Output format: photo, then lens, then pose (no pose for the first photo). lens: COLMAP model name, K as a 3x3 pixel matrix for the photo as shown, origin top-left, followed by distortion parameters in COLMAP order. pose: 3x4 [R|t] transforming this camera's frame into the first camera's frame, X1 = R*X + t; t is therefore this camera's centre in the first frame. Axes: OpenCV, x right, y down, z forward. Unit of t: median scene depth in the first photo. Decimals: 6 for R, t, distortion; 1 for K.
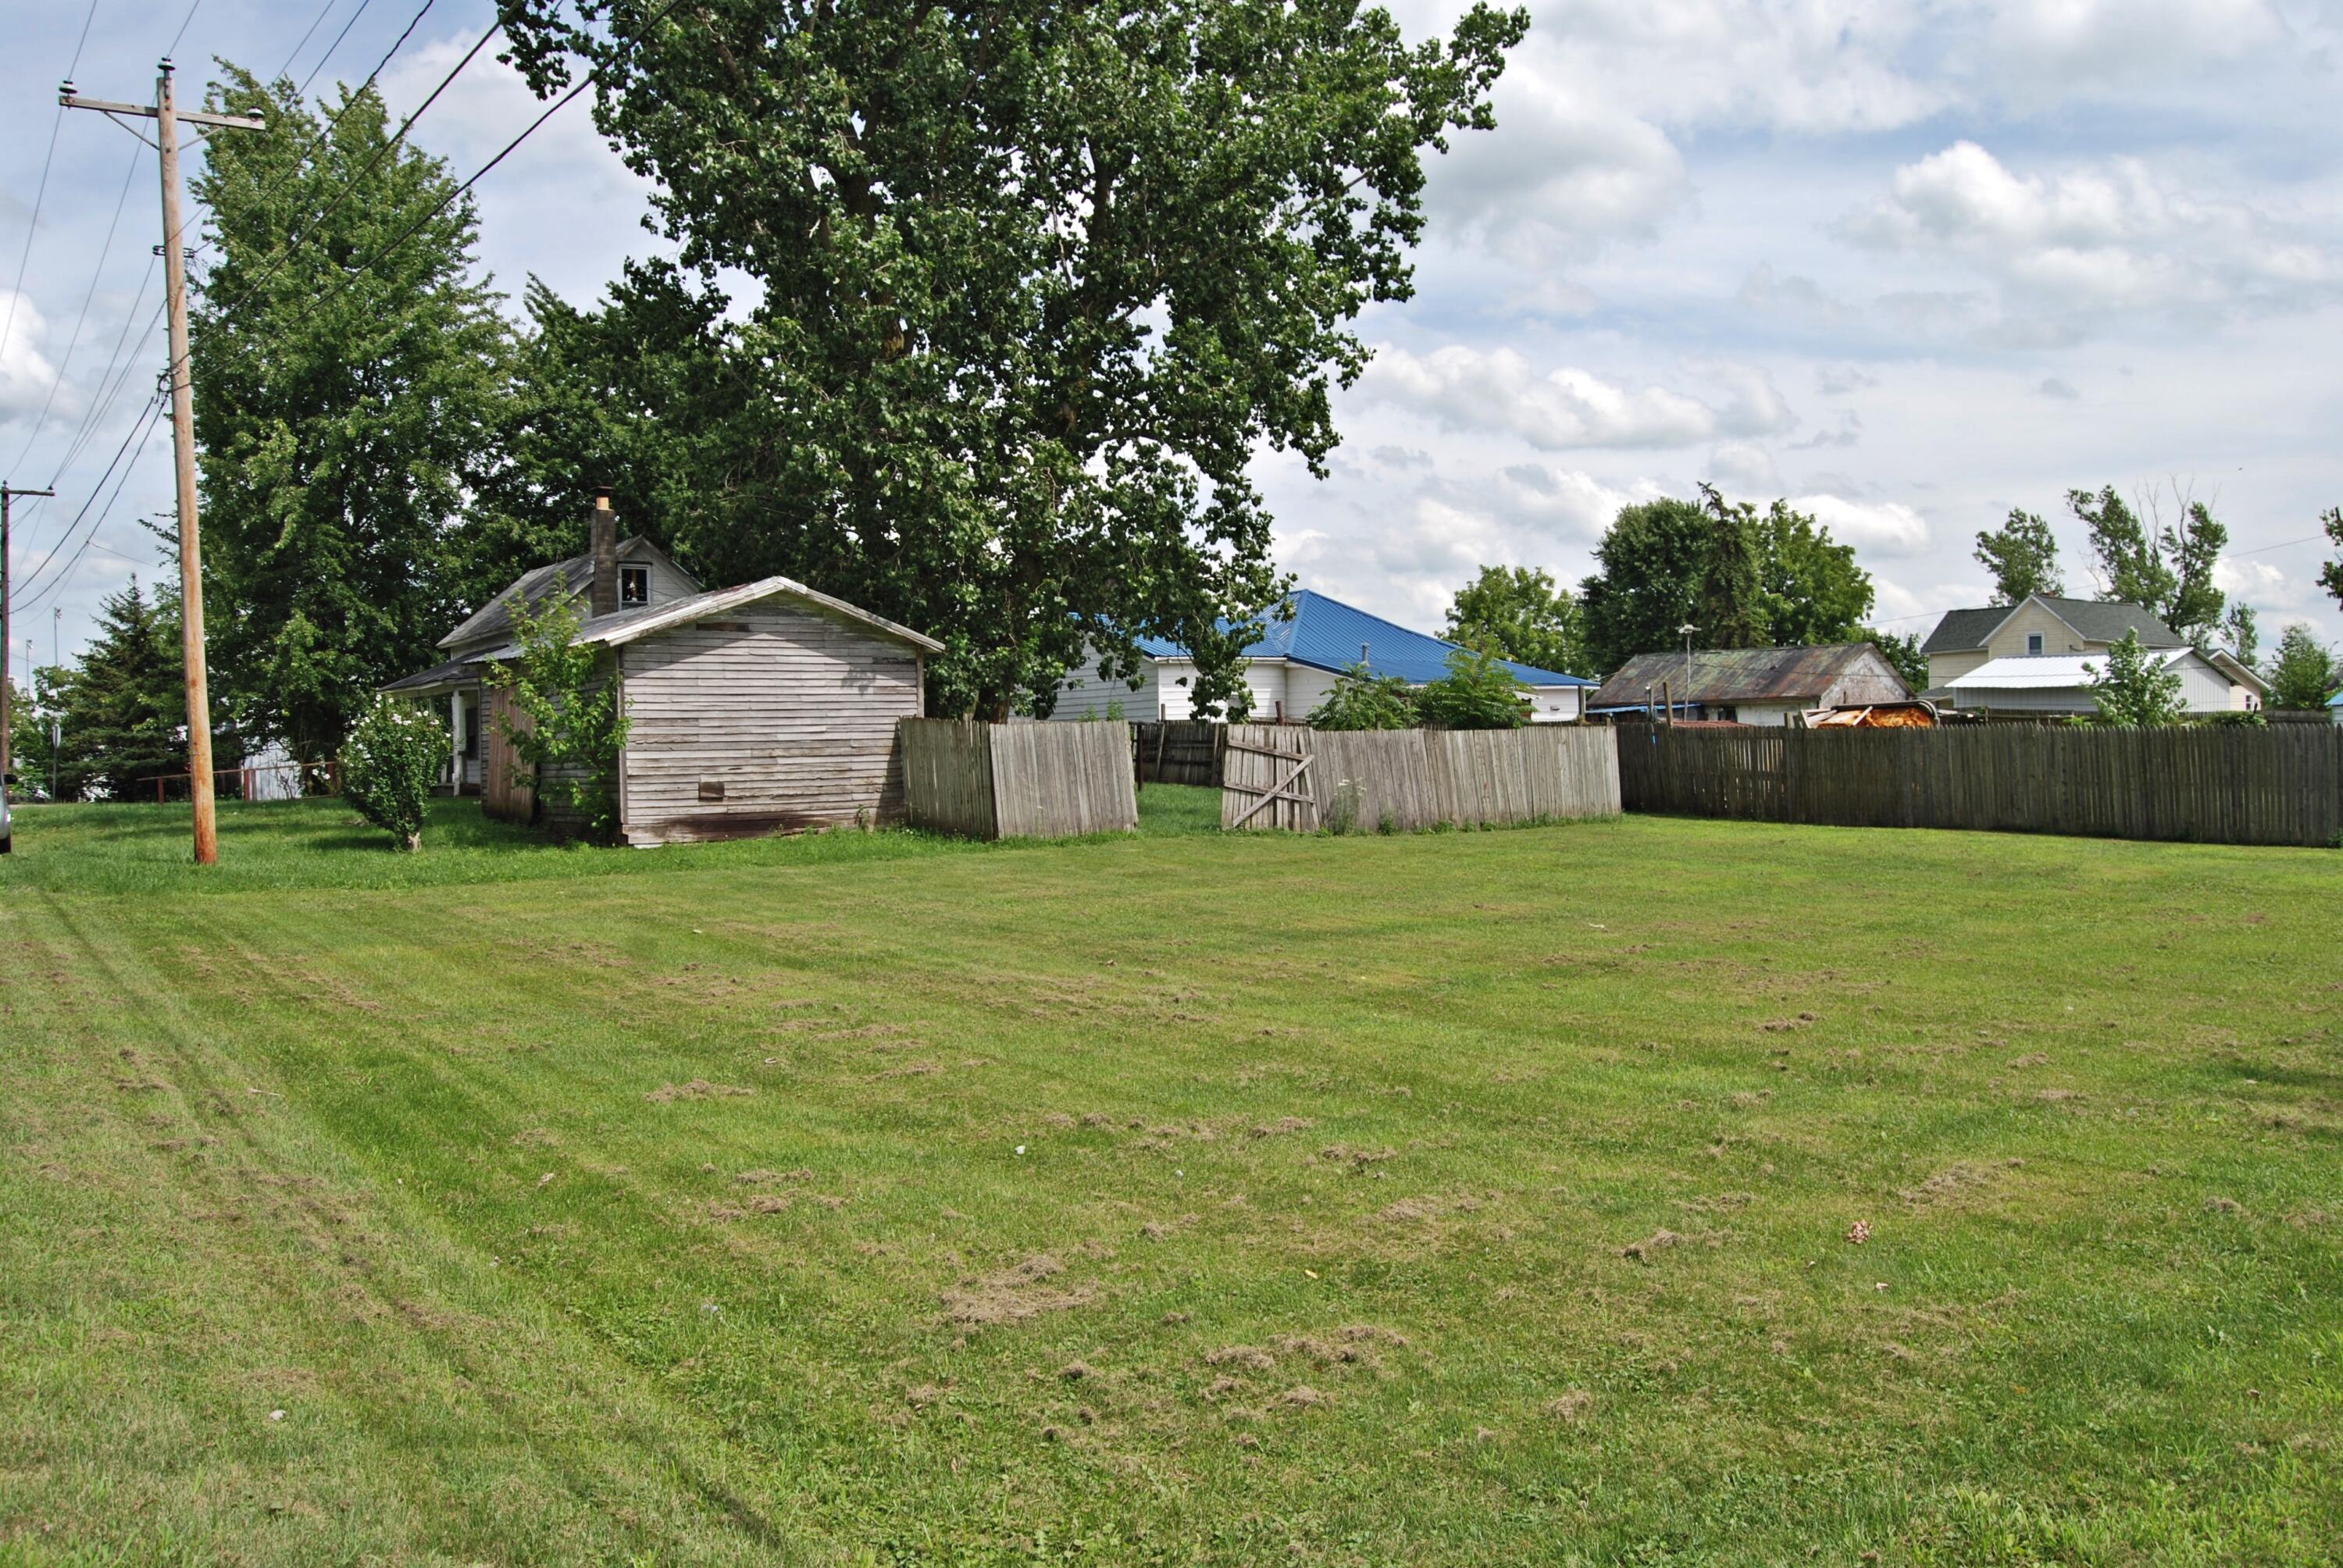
lens RADIAL K [[1839.8, 0, 1172.9], [0, 1839.8, 788.3], [0, 0, 1]] dist [-0.096164, 0.042682]
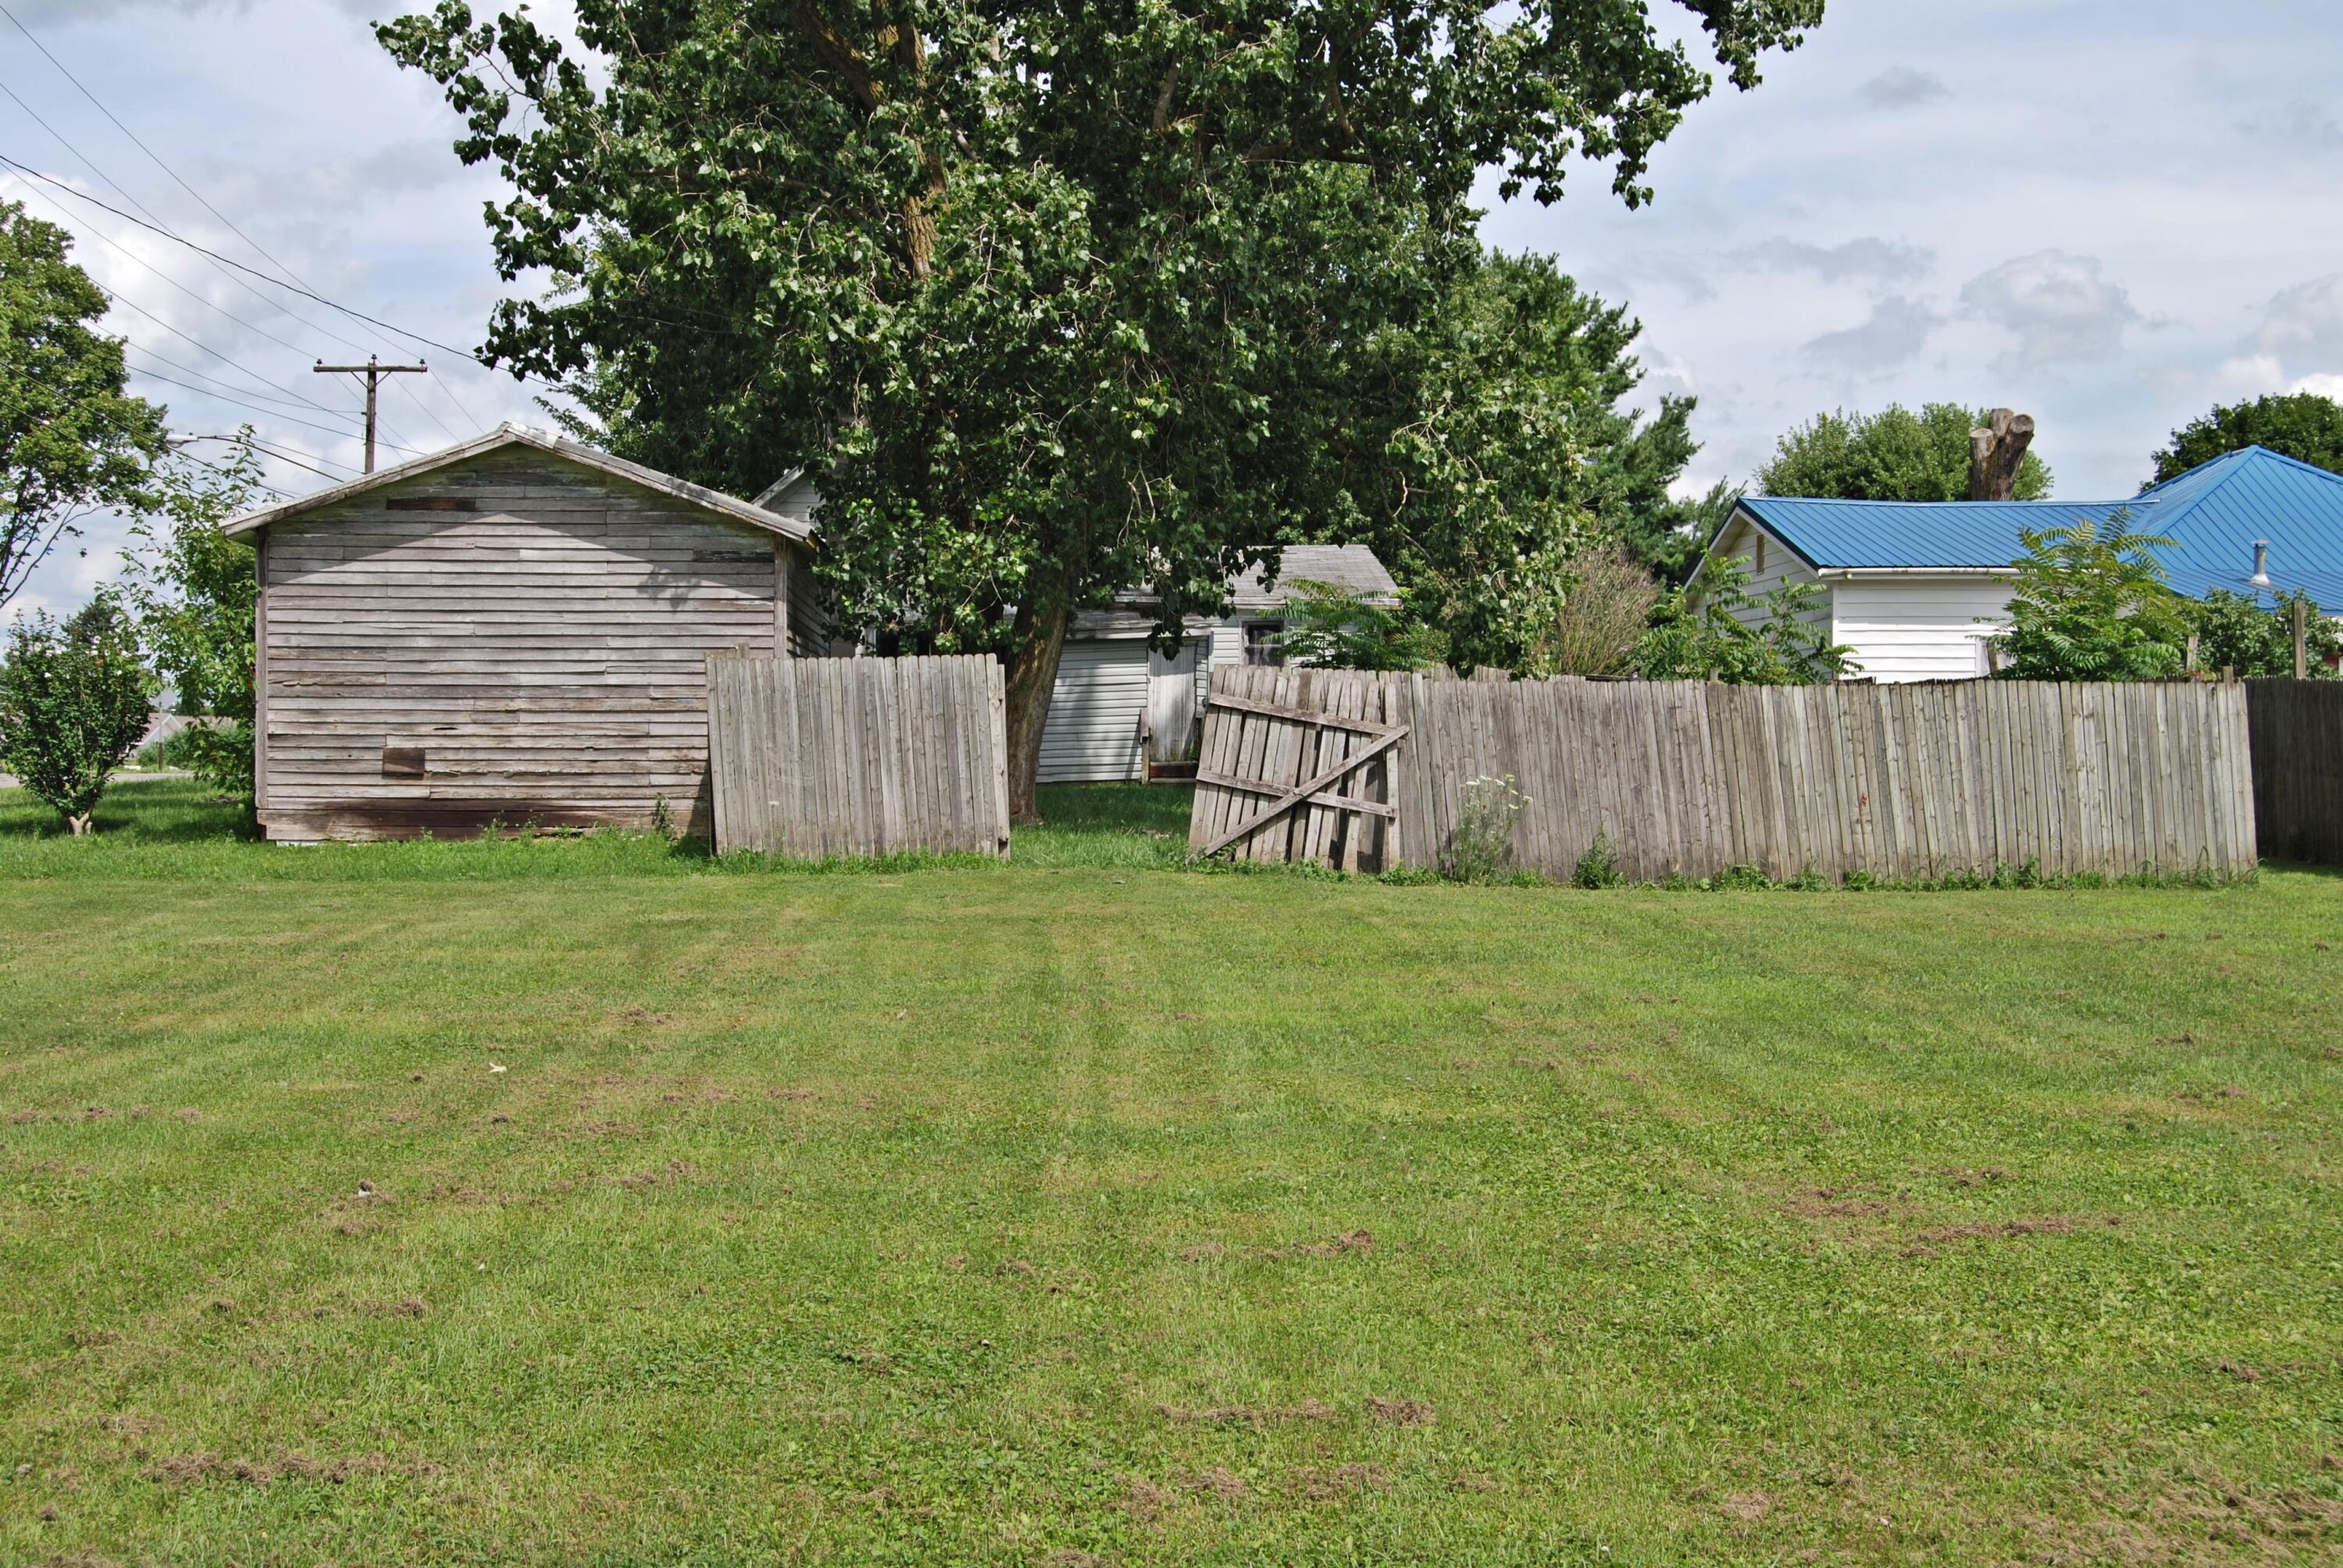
lens RADIAL K [[2760.6, 0, 1170.9], [0, 2760.6, 779.0], [0, 0, 1]] dist [-0.123107, 0.000000]
pose [[0.852486, 0.026678, -0.522069, 0.445025], [-0.031256, 0.999511, 0.000038, -0.001097], [0.521815, 0.016286, 0.852903, 0.310127]]
